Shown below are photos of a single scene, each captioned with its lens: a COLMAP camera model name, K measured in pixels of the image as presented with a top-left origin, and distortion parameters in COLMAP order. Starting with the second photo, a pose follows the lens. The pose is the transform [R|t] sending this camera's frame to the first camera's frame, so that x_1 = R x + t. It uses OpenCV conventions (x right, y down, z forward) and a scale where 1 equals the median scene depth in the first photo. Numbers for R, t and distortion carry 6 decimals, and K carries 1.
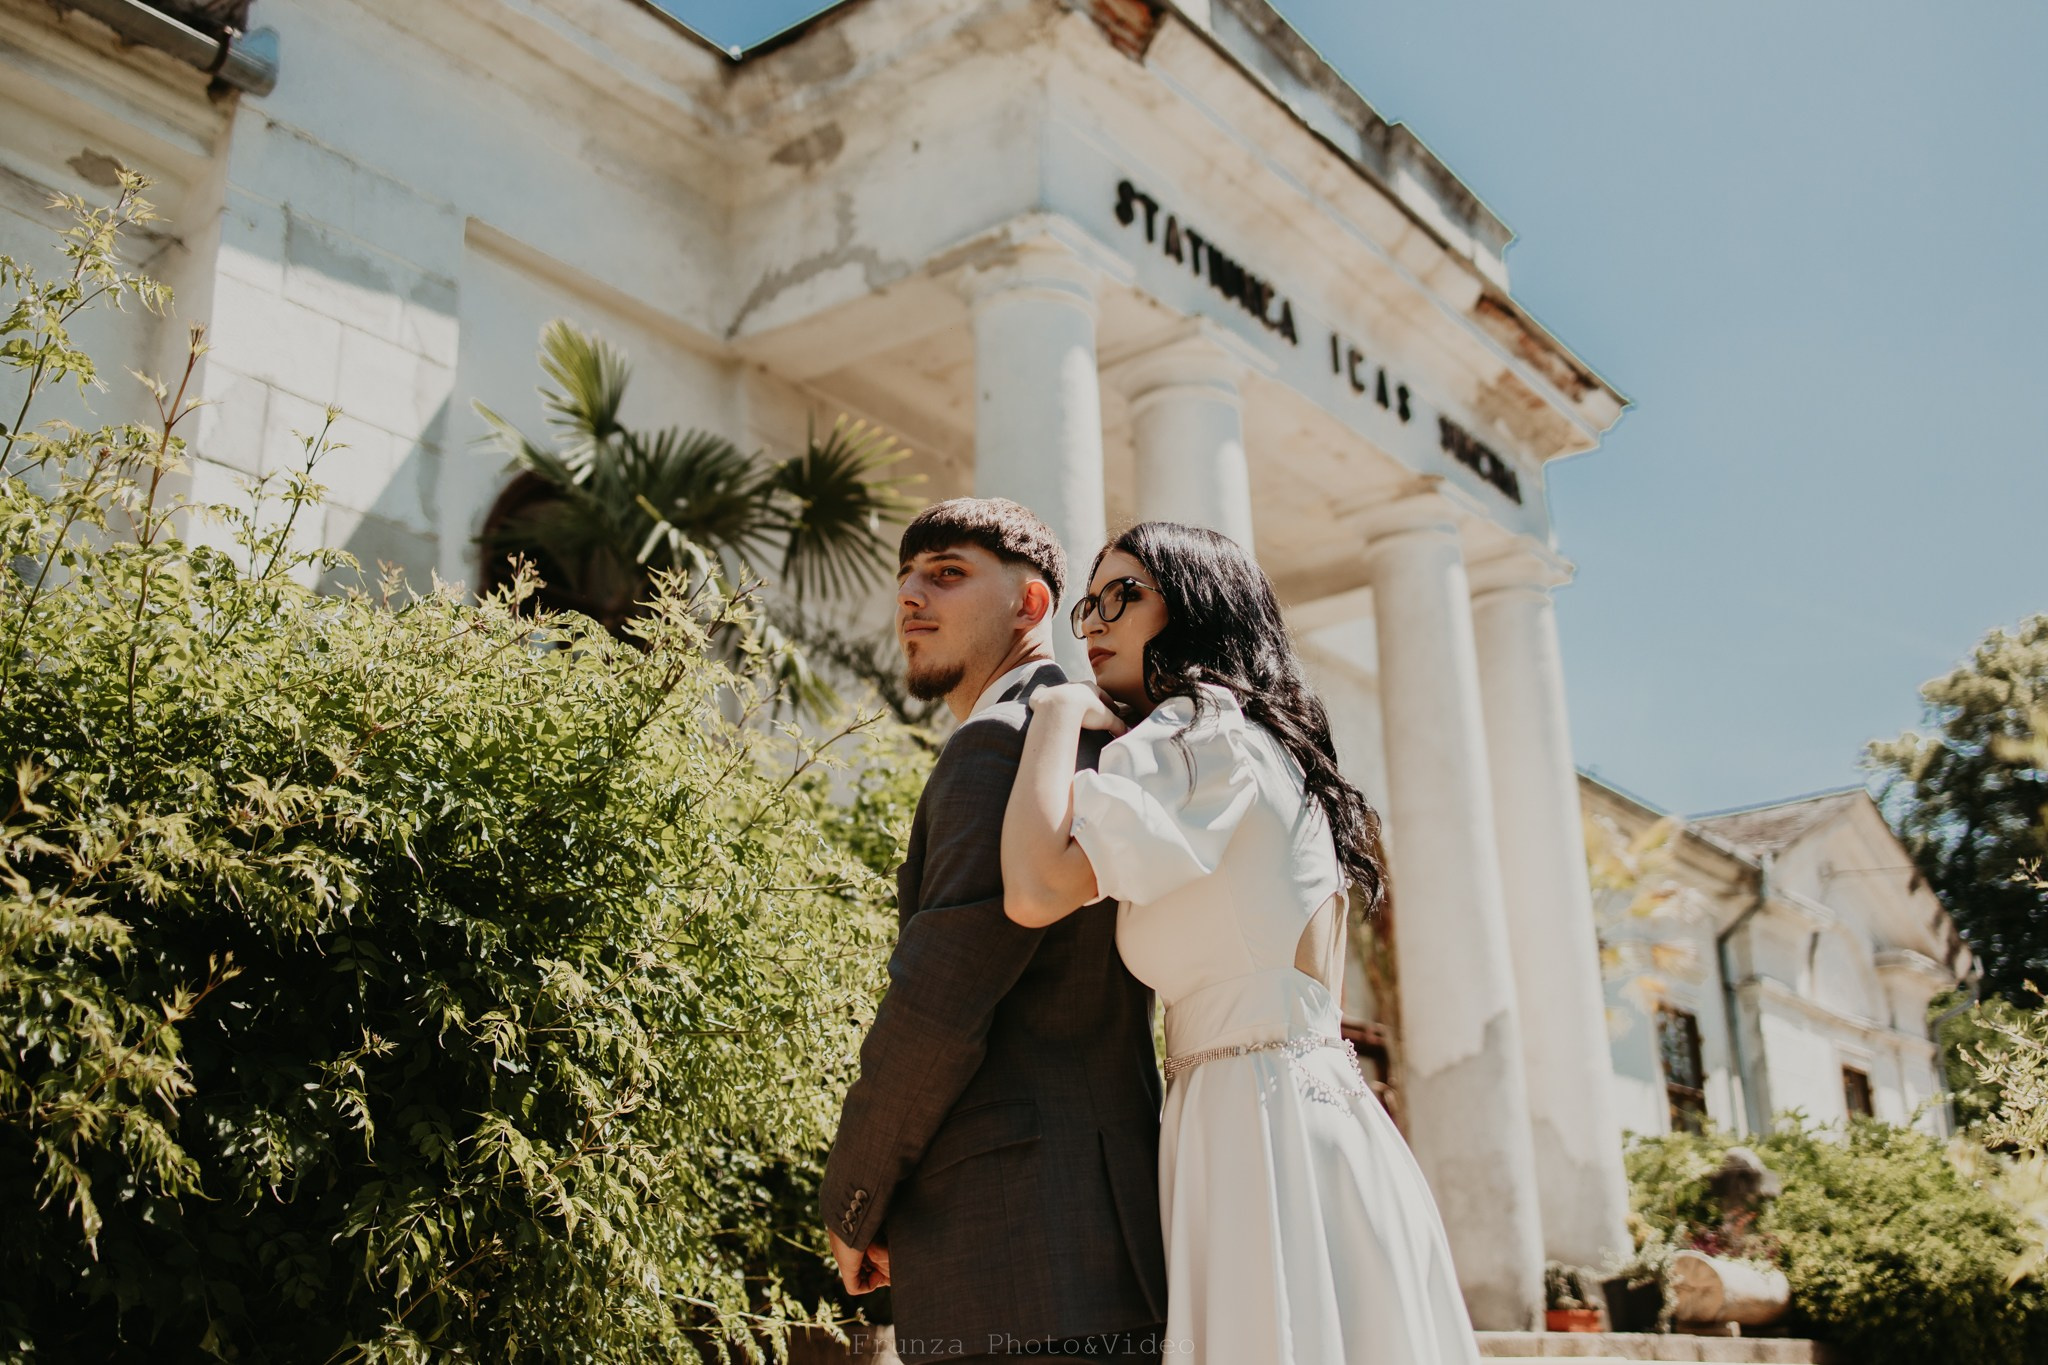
lens RADIAL K [[2032.0, 0, 1024.0], [0, 2032.0, 682.5], [0, 0, 1]] dist [-0.007063, 0.037260]
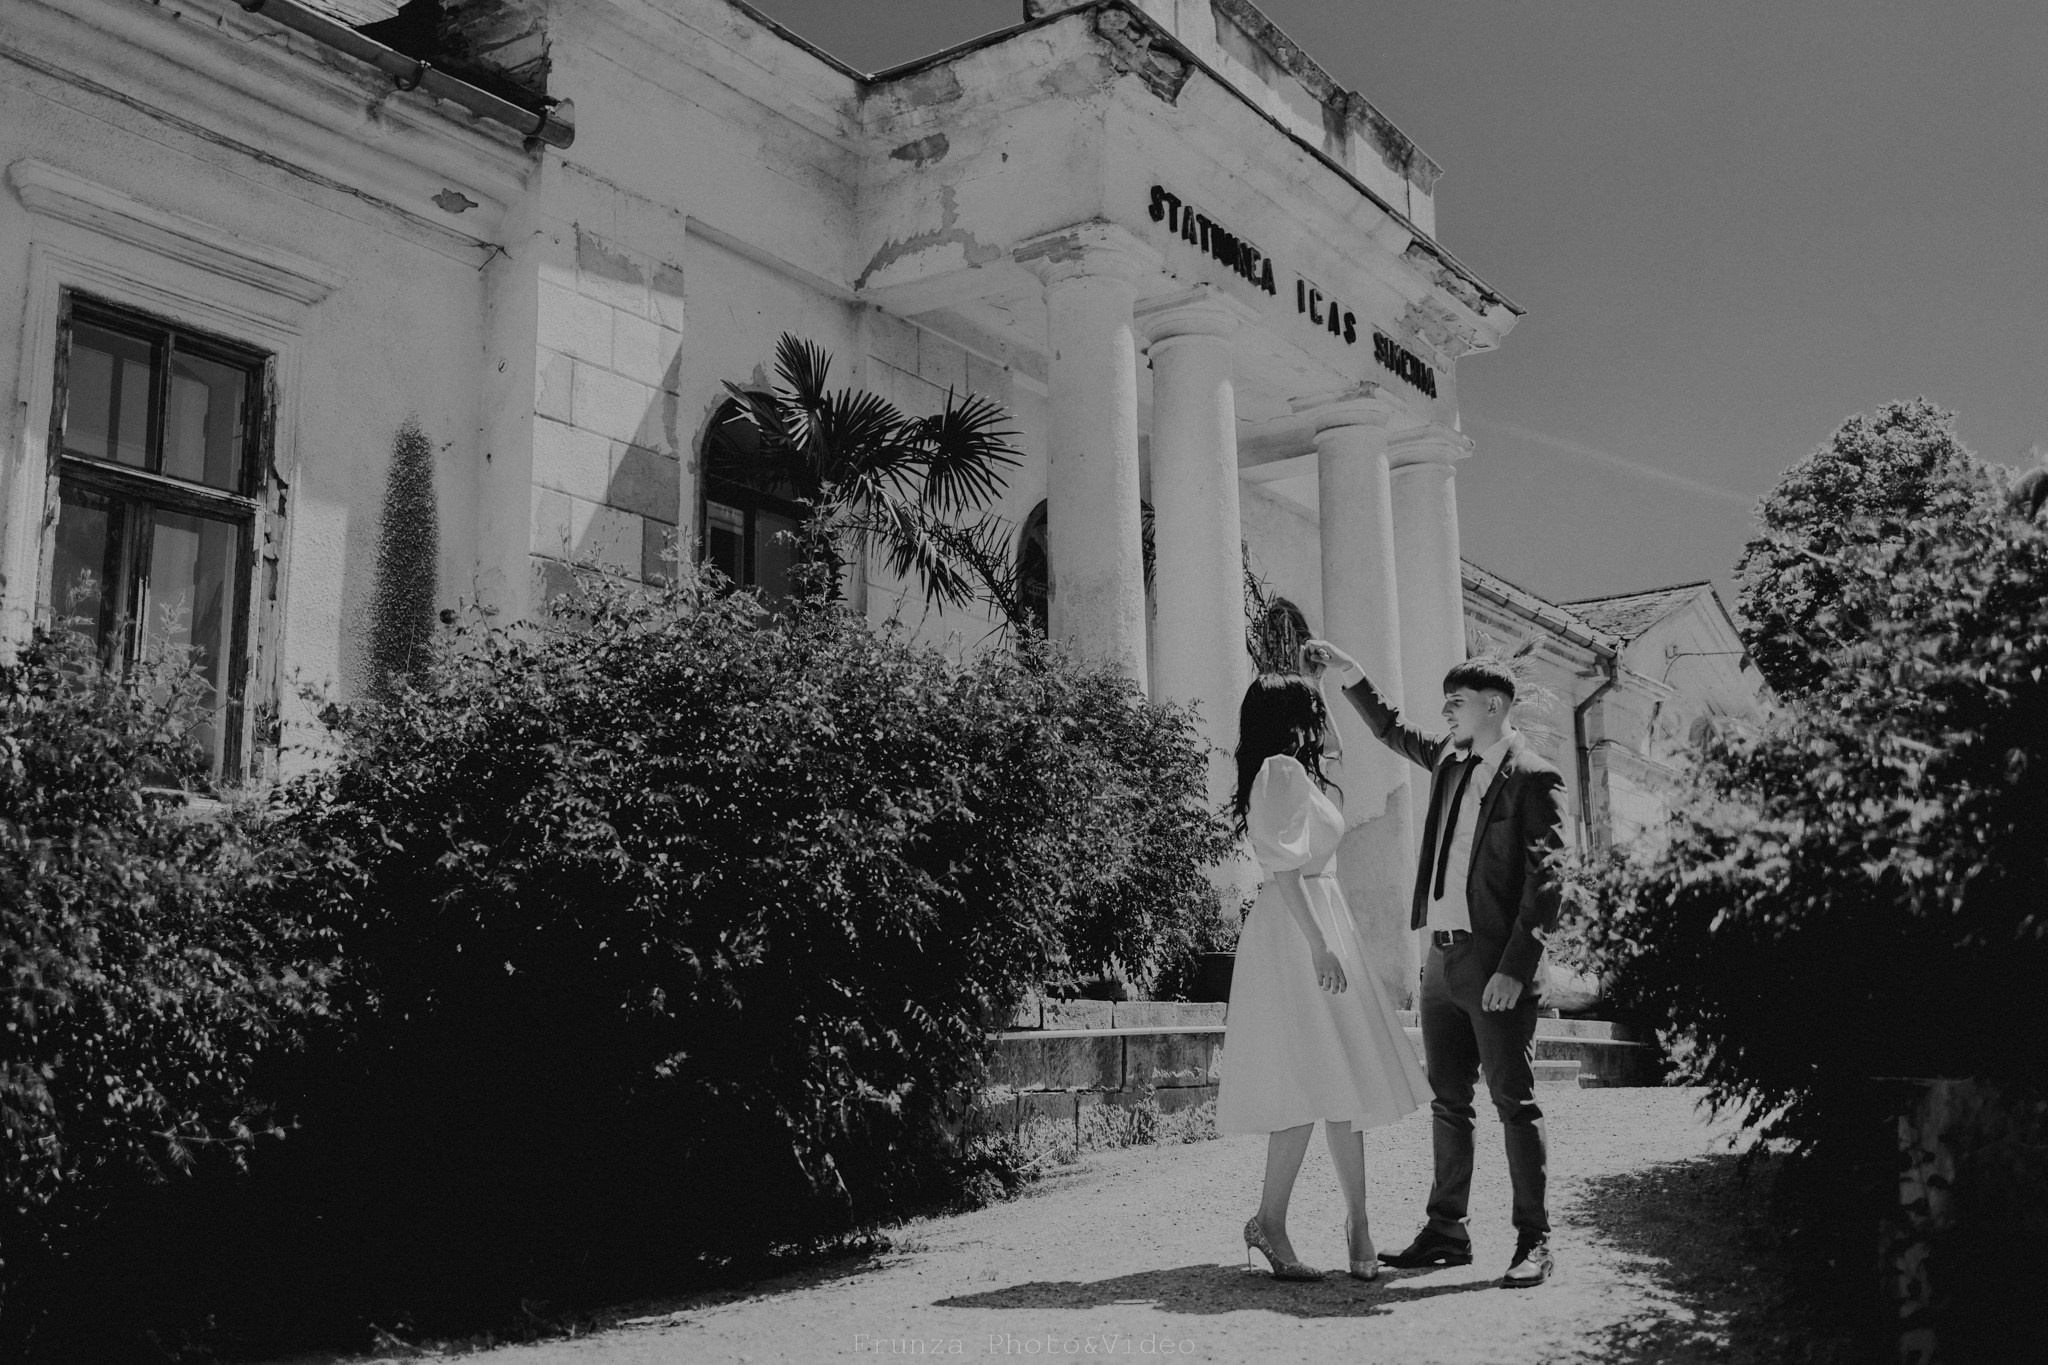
lens RADIAL K [[2014.6, 0, 1028.8], [0, 2014.6, 685.0], [0, 0, 1]] dist [-0.001723, 0.003870]
pose [[0.998705, 0.017791, 0.047663, -0.091518], [-0.024329, 0.989810, 0.140300, -0.100709], [-0.044681, -0.141278, 0.988961, -0.364898]]
